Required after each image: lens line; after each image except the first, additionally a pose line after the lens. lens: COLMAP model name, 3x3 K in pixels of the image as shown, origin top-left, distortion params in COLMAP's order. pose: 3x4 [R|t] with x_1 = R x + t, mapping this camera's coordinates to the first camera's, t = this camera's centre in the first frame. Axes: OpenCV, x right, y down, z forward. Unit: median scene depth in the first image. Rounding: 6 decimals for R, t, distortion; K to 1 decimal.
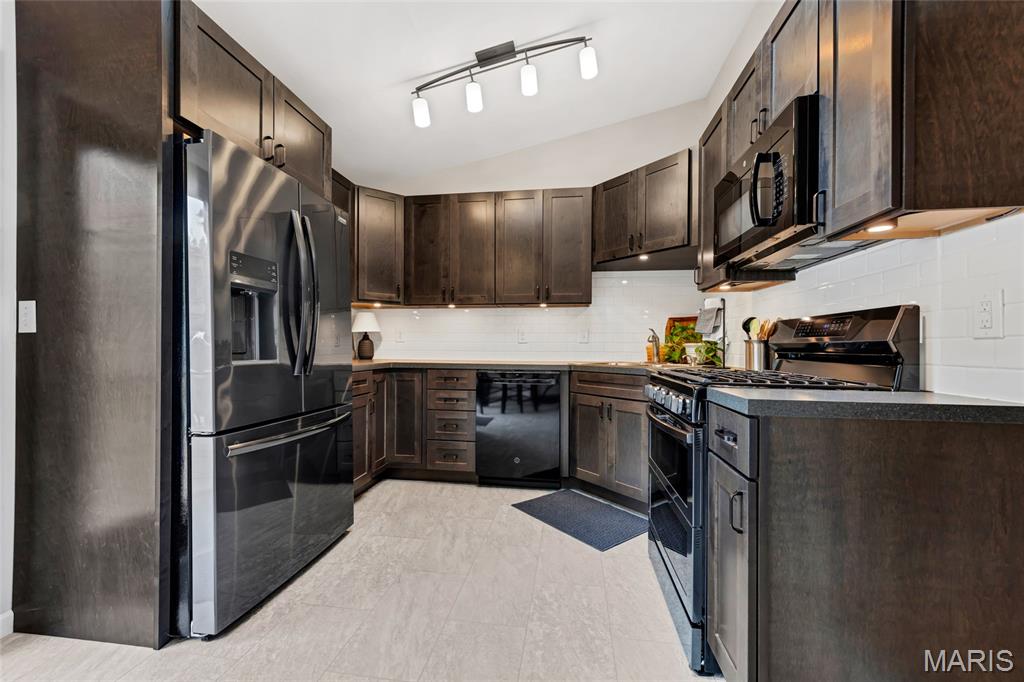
lens RADIAL K [[415.6, 0, 509.6], [0, 415.6, 345.0], [0, 0, 1]] dist [0.004667, 0.000308]
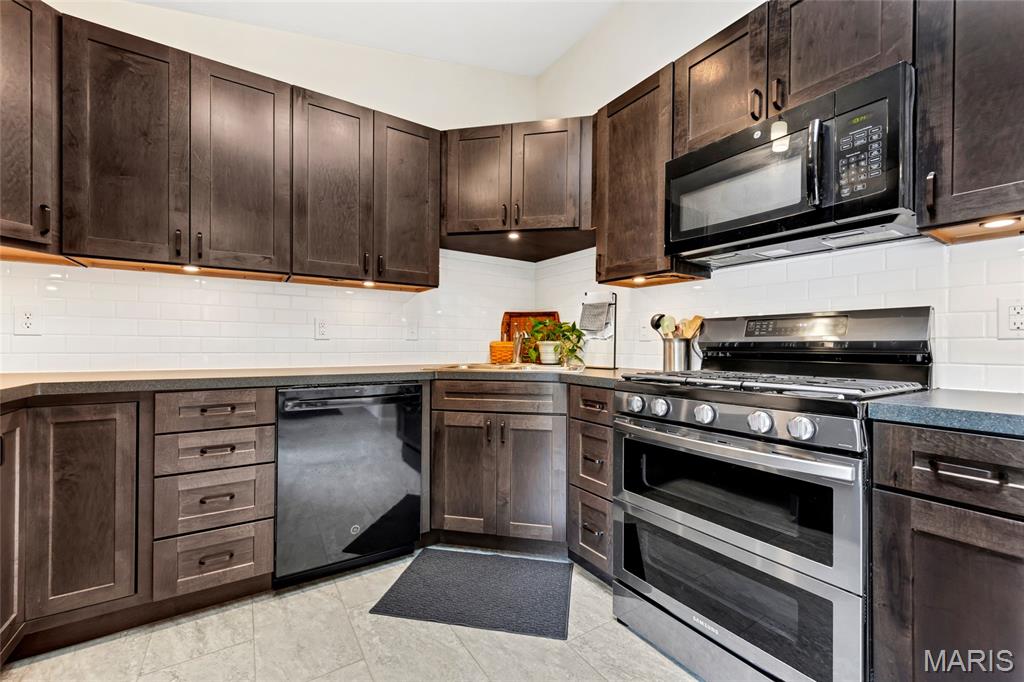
lens RADIAL K [[415.6, 0, 513.2], [0, 415.6, 344.4], [0, 0, 1]] dist [0.004667, 0.000308]
pose [[0.745029, -0.001210, 0.667031, -0.215487], [-0.002547, 0.999986, 0.004658, -0.001036], [-0.667027, -0.005170, 0.745016, 0.378424]]
